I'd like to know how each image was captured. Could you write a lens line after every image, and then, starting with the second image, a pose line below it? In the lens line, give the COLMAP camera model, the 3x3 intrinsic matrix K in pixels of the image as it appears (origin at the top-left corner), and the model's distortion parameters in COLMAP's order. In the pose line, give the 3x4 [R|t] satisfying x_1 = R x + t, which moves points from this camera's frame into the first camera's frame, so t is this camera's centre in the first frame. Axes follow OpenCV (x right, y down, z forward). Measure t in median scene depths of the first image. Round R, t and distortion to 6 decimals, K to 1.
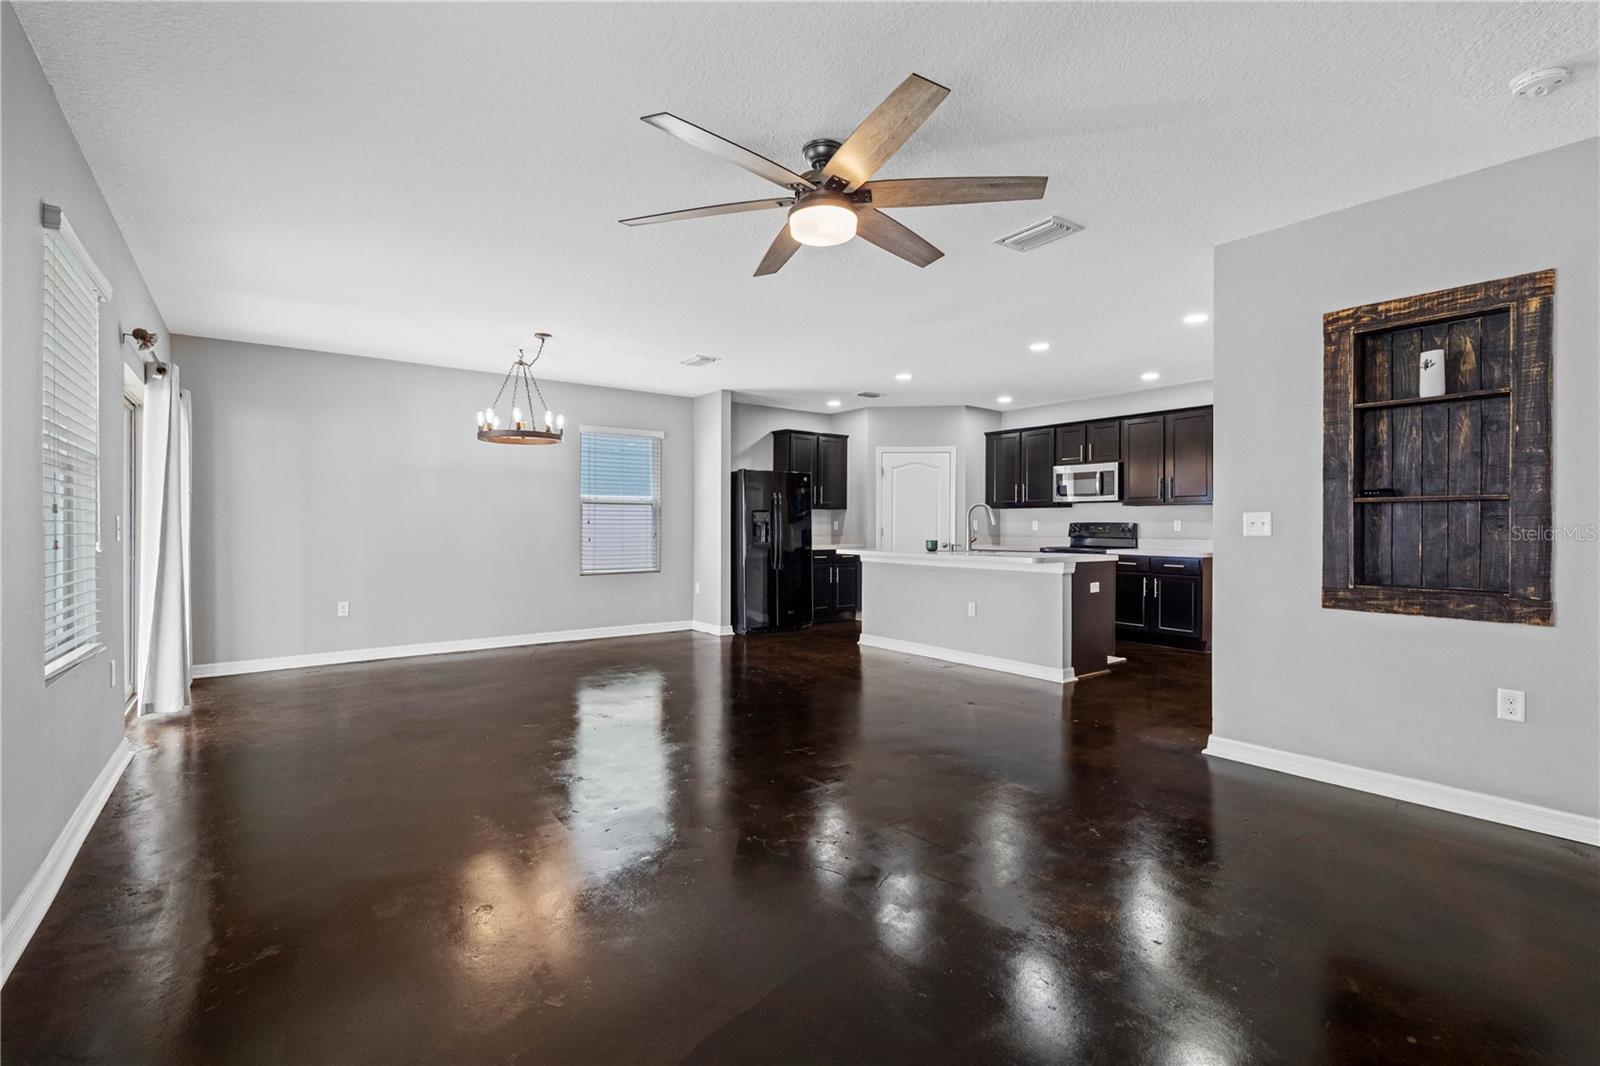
lens RADIAL K [[714.5, 0, 792.1], [0, 714.5, 523.3], [0, 0, 1]] dist [-0.009294, 0.000316]
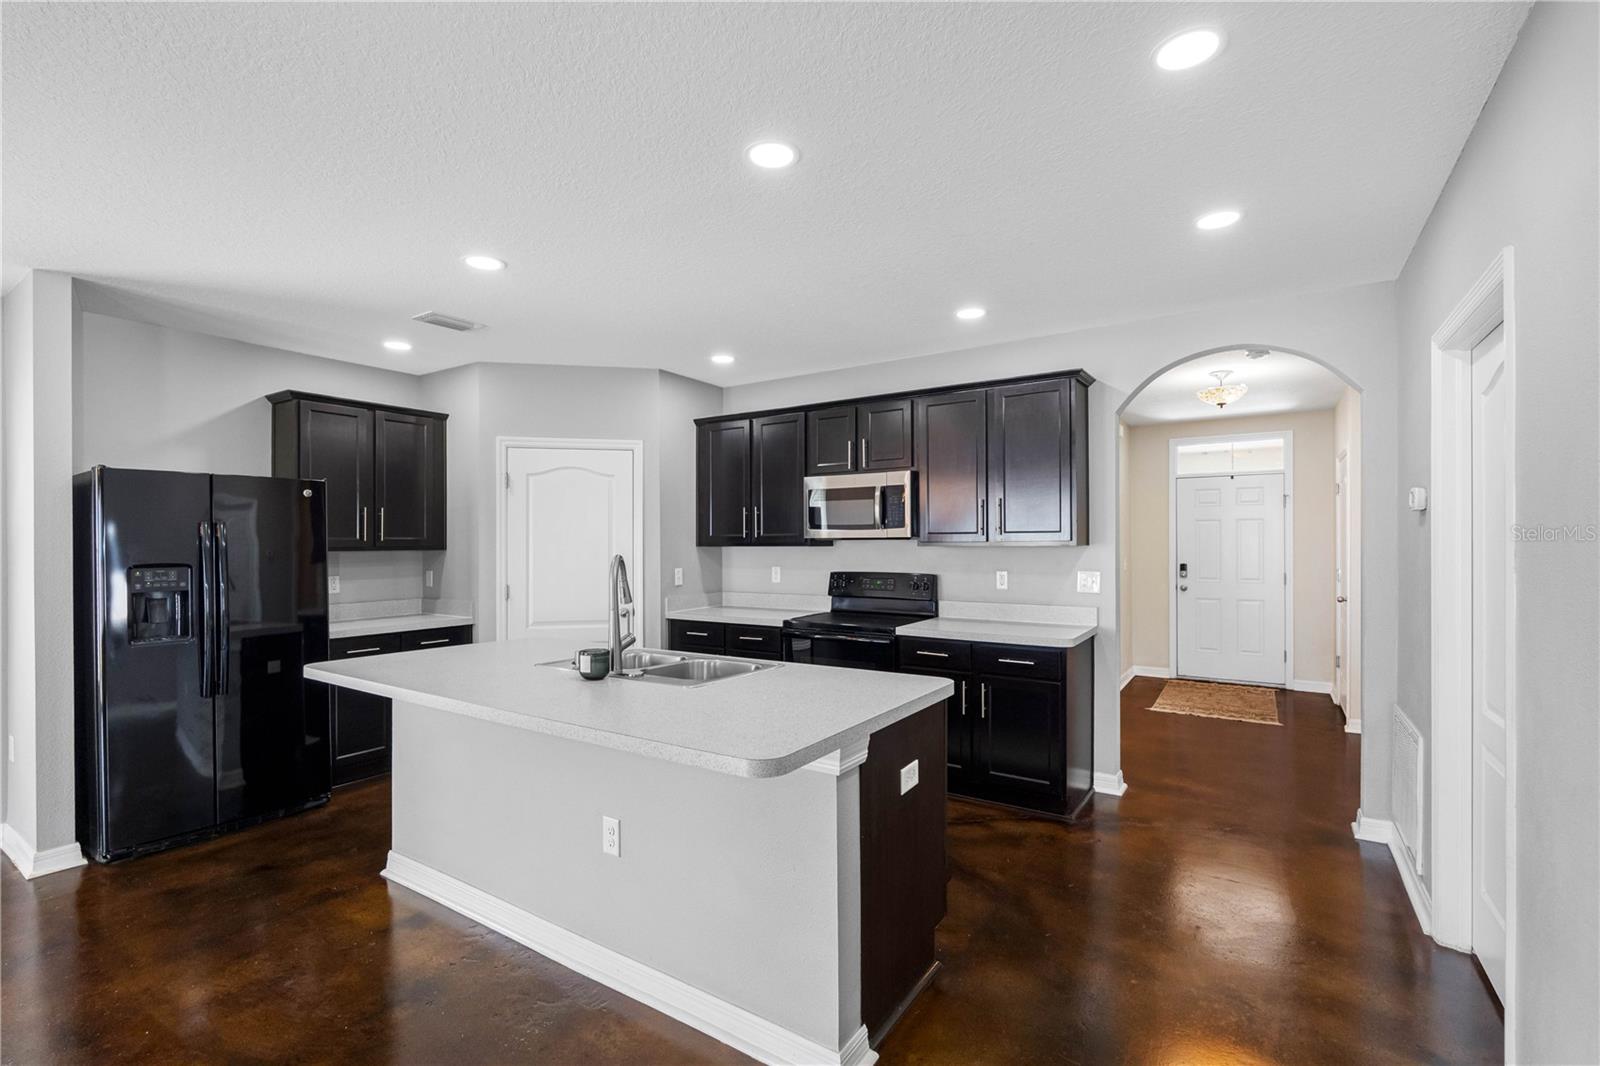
lens RADIAL K [[714.5, 0, 814.5], [0, 714.5, 530.4], [0, 0, 1]] dist [-0.009294, 0.000316]
pose [[0.932230, -0.003654, 0.361848, 0.165220], [0.009382, 0.999857, -0.014074, -0.028389], [-0.361745, 0.016515, 0.932131, 0.459508]]
